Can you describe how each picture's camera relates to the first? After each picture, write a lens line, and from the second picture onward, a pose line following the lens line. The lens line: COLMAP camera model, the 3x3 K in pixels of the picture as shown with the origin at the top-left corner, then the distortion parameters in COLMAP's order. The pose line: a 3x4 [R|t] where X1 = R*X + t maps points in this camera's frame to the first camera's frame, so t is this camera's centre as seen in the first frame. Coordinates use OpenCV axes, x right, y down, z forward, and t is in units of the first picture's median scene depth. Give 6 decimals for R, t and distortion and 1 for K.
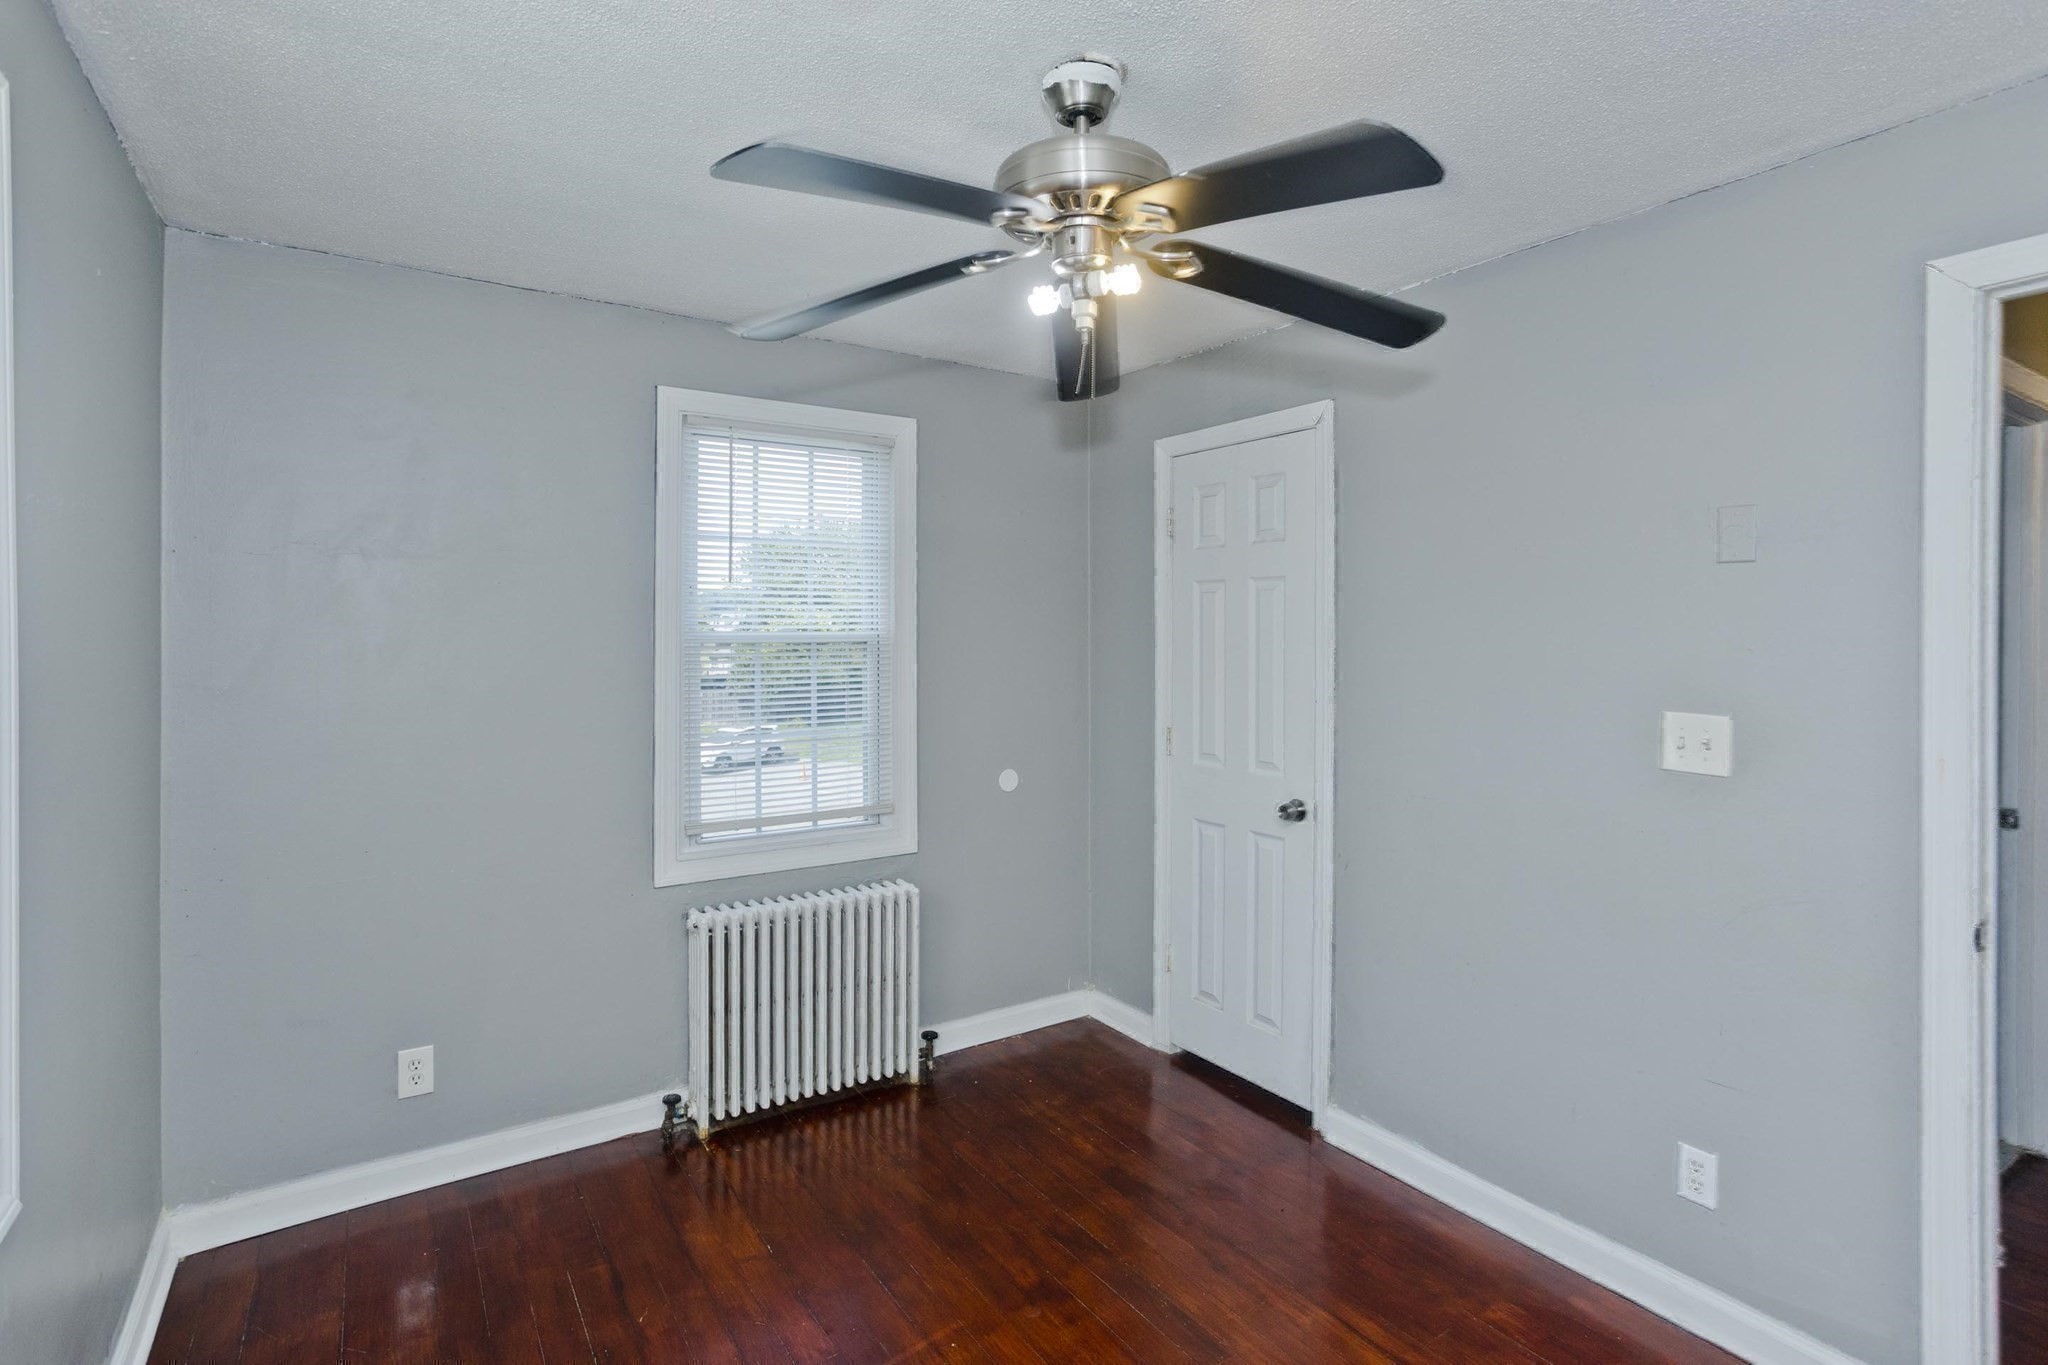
lens RADIAL K [[1012.7, 0, 1027.5], [0, 1012.7, 654.8], [0, 0, 1]] dist [-0.034998, 0.025984]
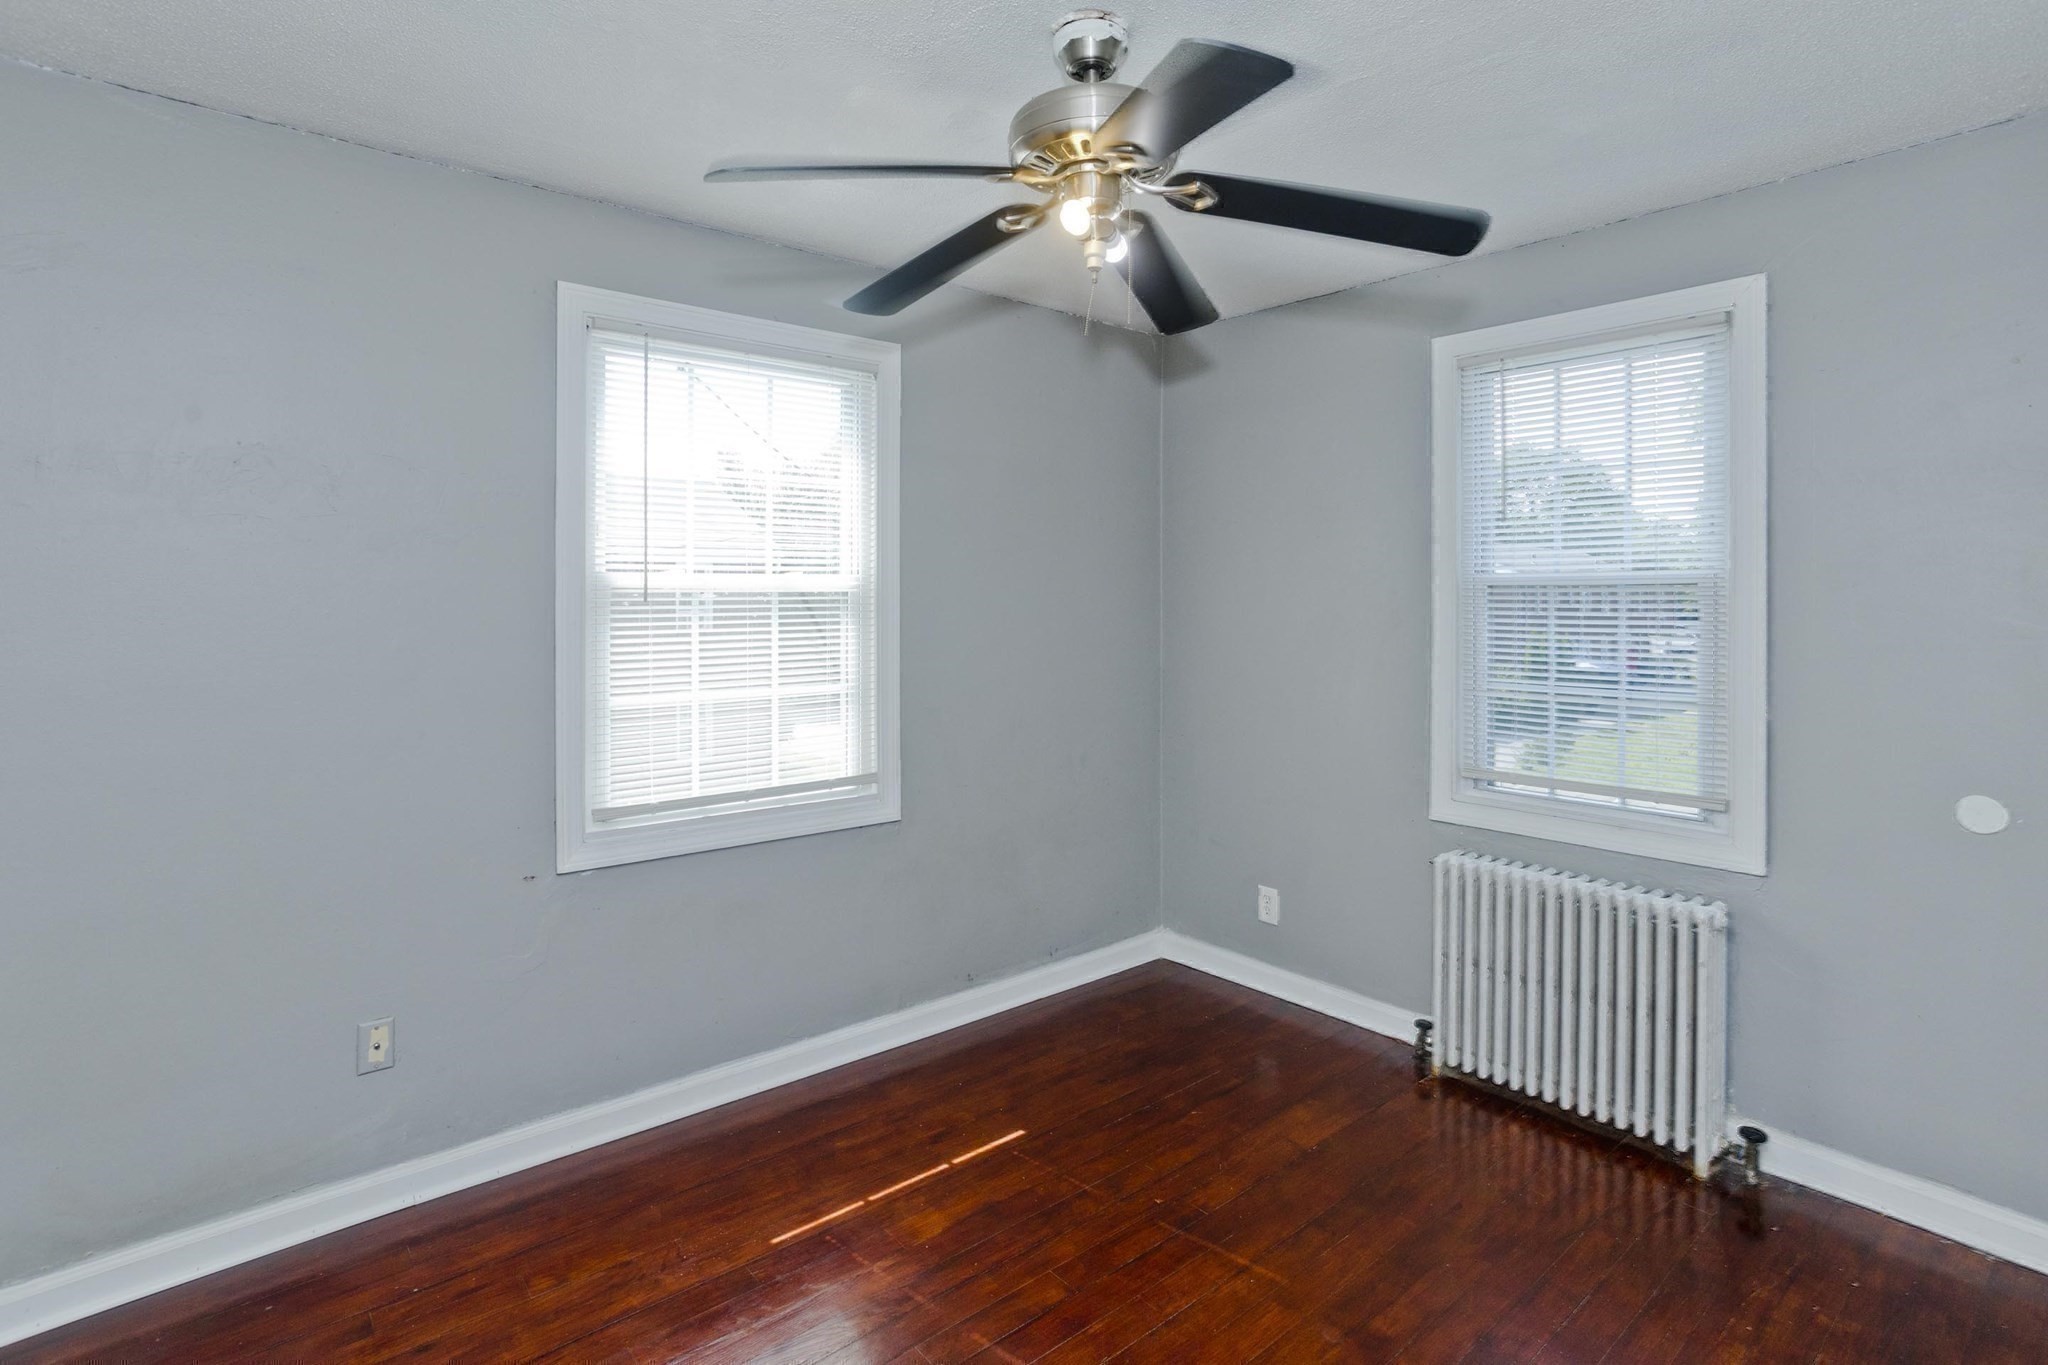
lens RADIAL K [[1031.0, 0, 1021.0], [0, 1031.0, 601.8], [0, 0, 1]] dist [0.000302, 0.017585]
pose [[0.103298, 0.006239, -0.994631, 0.651514], [-0.006940, 0.999961, 0.005551, 0.000720], [0.994626, 0.006329, 0.103337, 0.458532]]
